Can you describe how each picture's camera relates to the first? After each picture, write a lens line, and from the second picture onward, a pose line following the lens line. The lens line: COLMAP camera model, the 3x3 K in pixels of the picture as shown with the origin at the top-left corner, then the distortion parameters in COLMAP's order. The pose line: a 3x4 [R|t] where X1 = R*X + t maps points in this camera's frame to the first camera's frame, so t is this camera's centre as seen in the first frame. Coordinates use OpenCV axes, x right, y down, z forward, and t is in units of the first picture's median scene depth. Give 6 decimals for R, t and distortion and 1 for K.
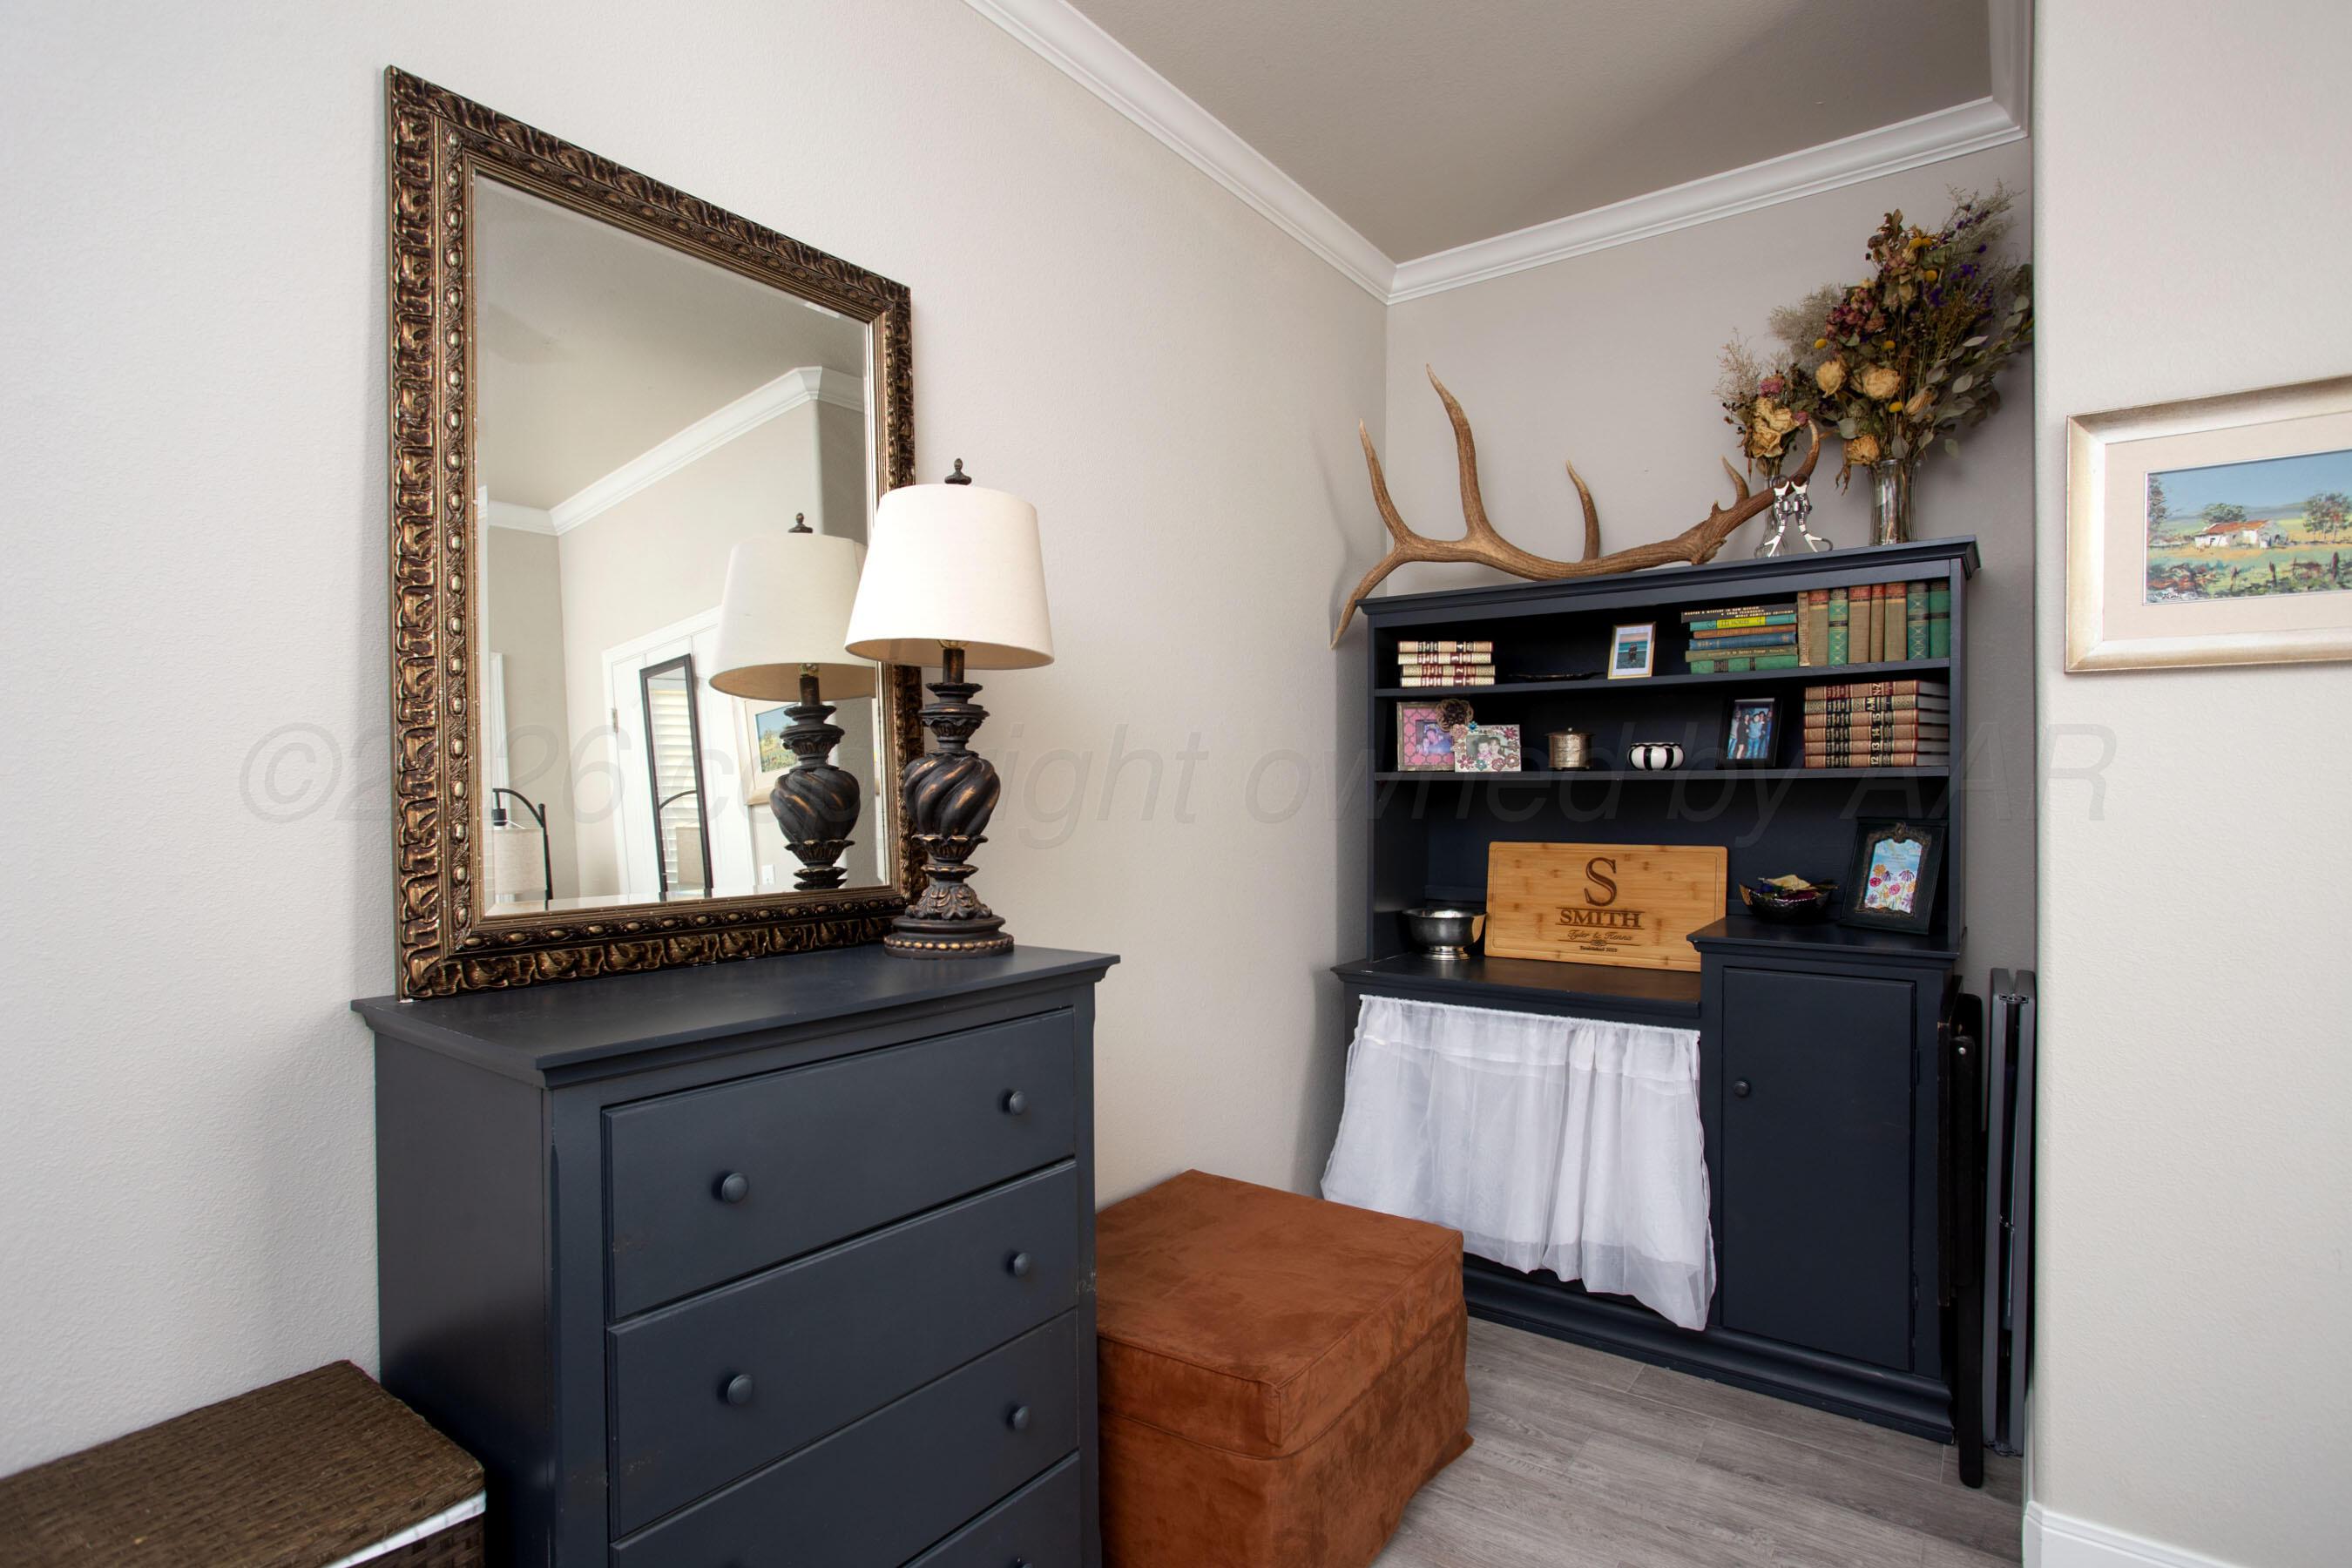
lens RADIAL K [[1165.2, 0, 1167.6], [0, 1165.2, 790.0], [0, 0, 1]] dist [-0.044234, 0.017227]
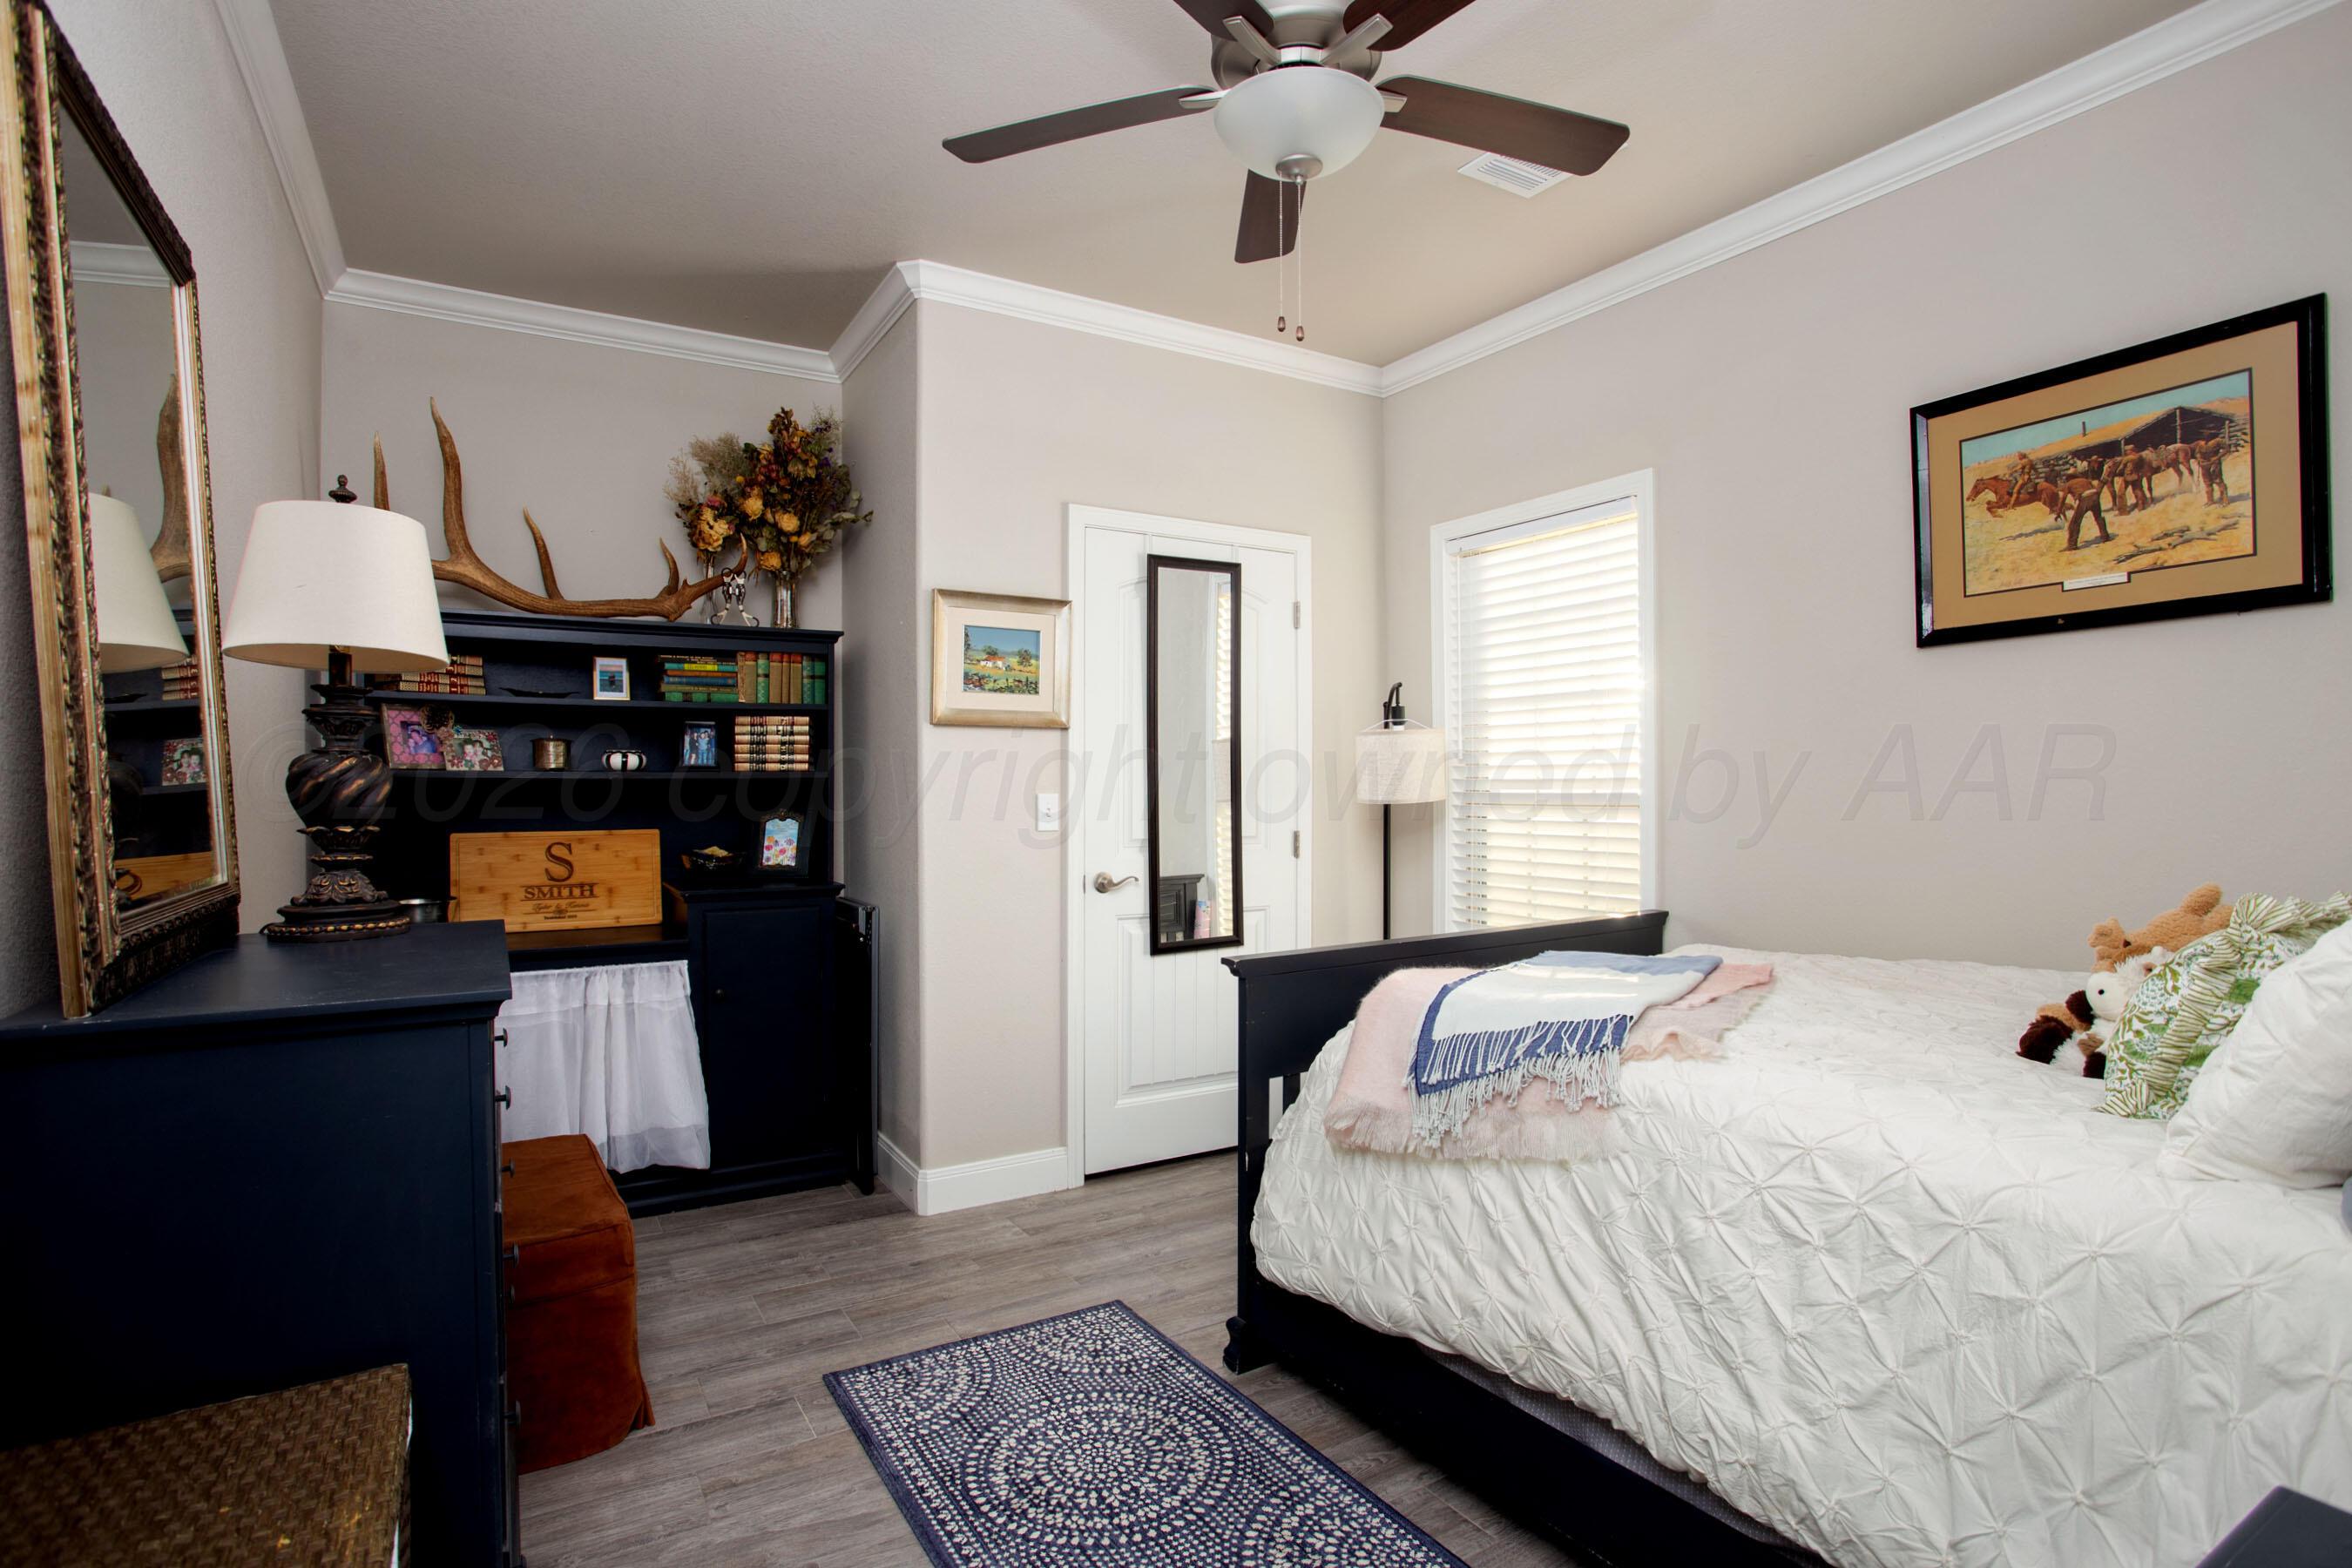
lens RADIAL K [[1165.2, 0, 1192.2], [0, 1165.2, 783.9], [0, 0, 1]] dist [-0.044234, 0.017227]
pose [[0.373162, 0.001803, 0.927765, -0.579646], [0.002107, 0.999994, -0.002790, 0.002272], [-0.927764, 0.002996, 0.373155, -0.079942]]
